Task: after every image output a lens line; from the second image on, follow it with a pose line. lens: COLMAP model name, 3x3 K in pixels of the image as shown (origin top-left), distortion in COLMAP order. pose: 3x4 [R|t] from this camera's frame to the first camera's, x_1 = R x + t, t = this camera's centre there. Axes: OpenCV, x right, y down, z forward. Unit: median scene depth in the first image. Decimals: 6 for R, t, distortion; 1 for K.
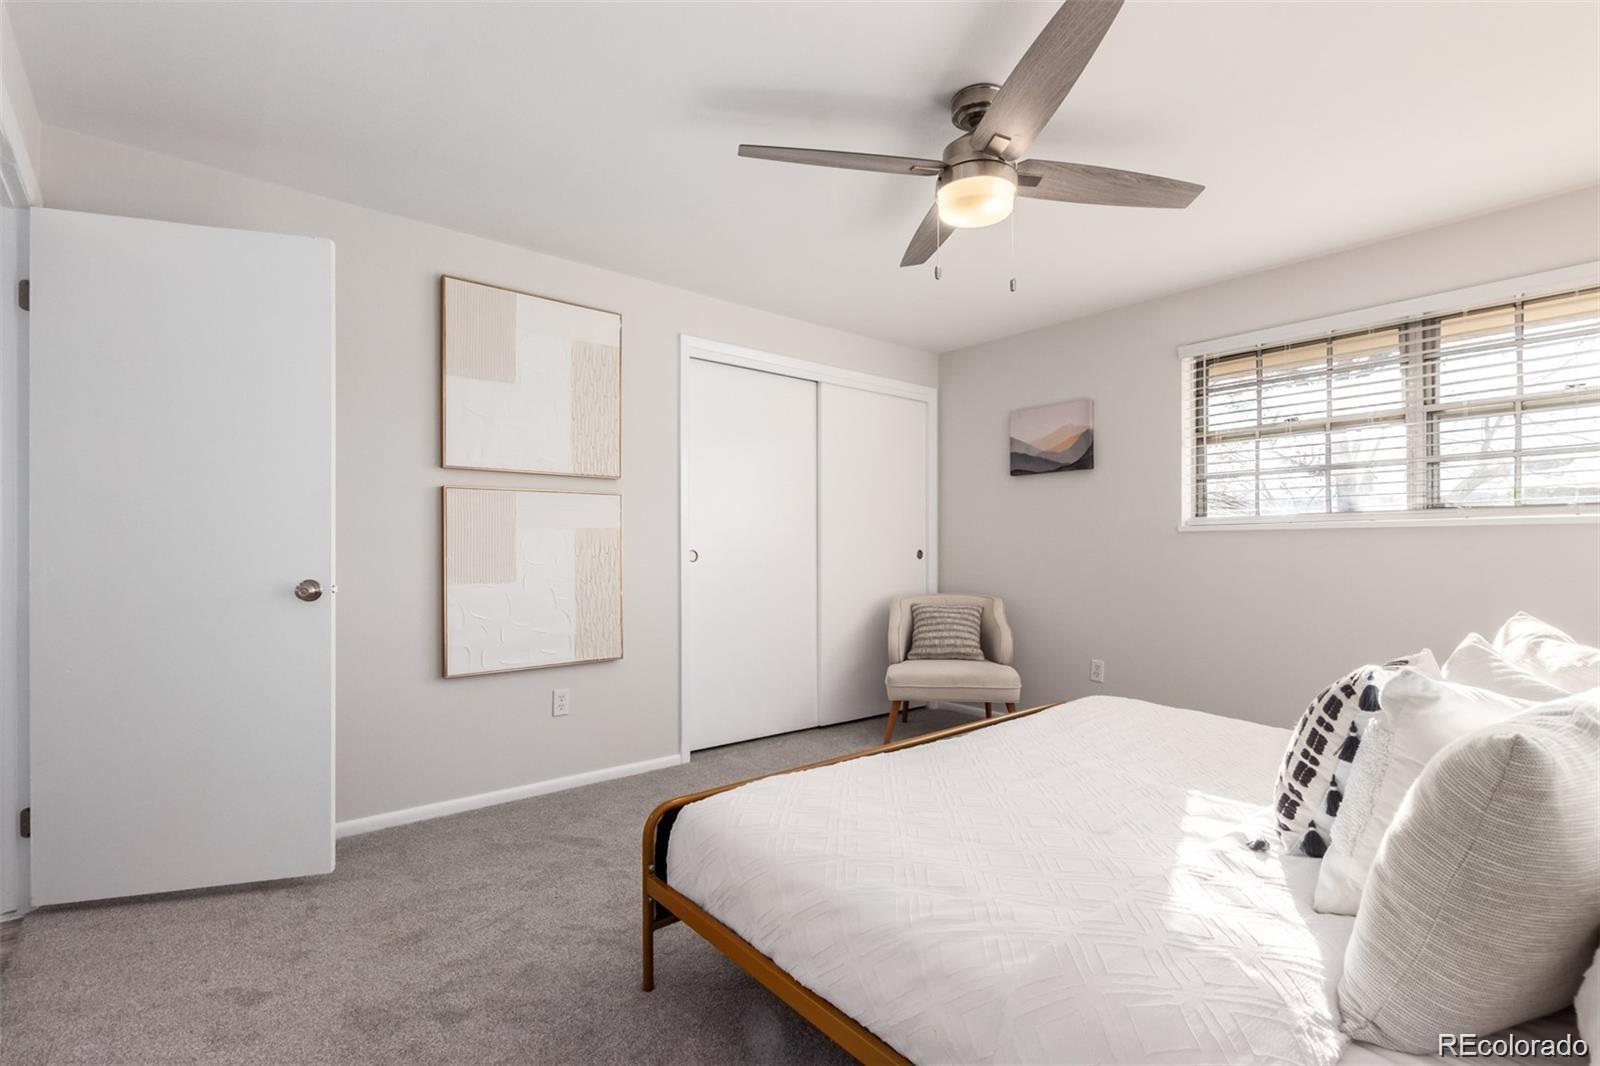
lens RADIAL K [[736.2, 0, 796.7], [0, 736.2, 544.2], [0, 0, 1]] dist [-0.009874, 0.000308]
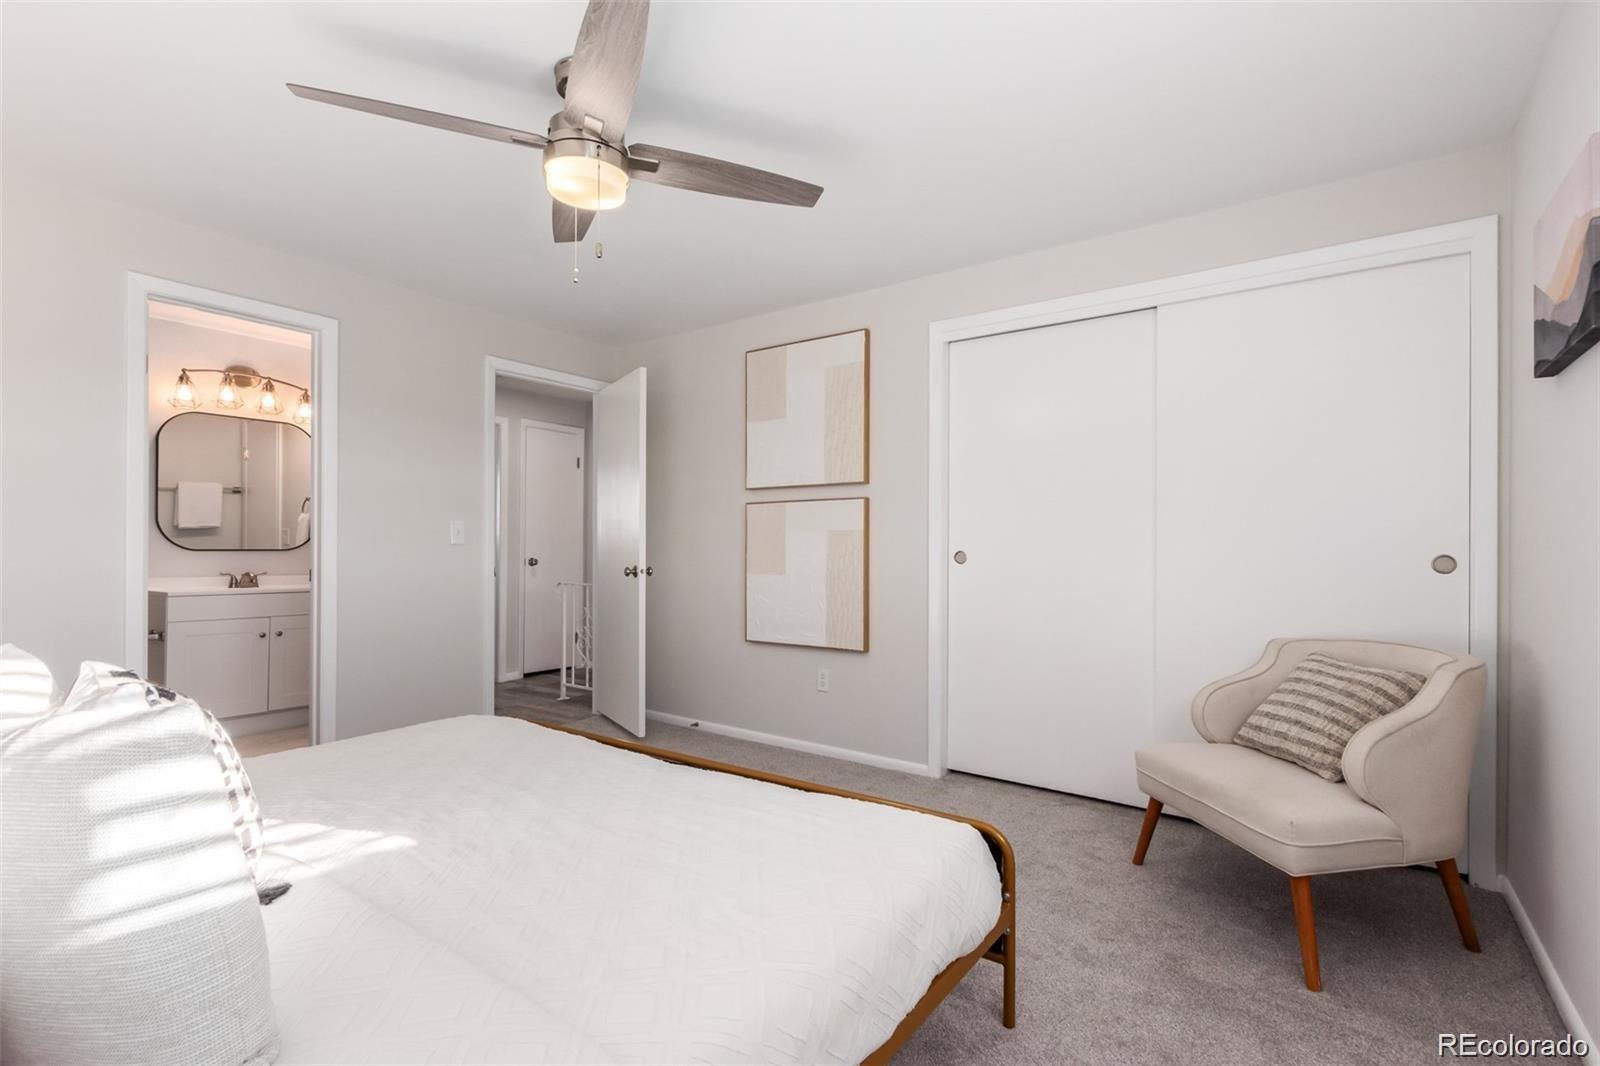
lens RADIAL K [[736.2, 0, 796.7], [0, 736.2, 544.2], [0, 0, 1]] dist [-0.009874, 0.000308]
pose [[0.235110, -0.007207, -0.971942, 0.804396], [-0.003697, 0.999959, -0.008309, 0.008991], [0.971962, 0.005547, 0.235074, 0.678811]]
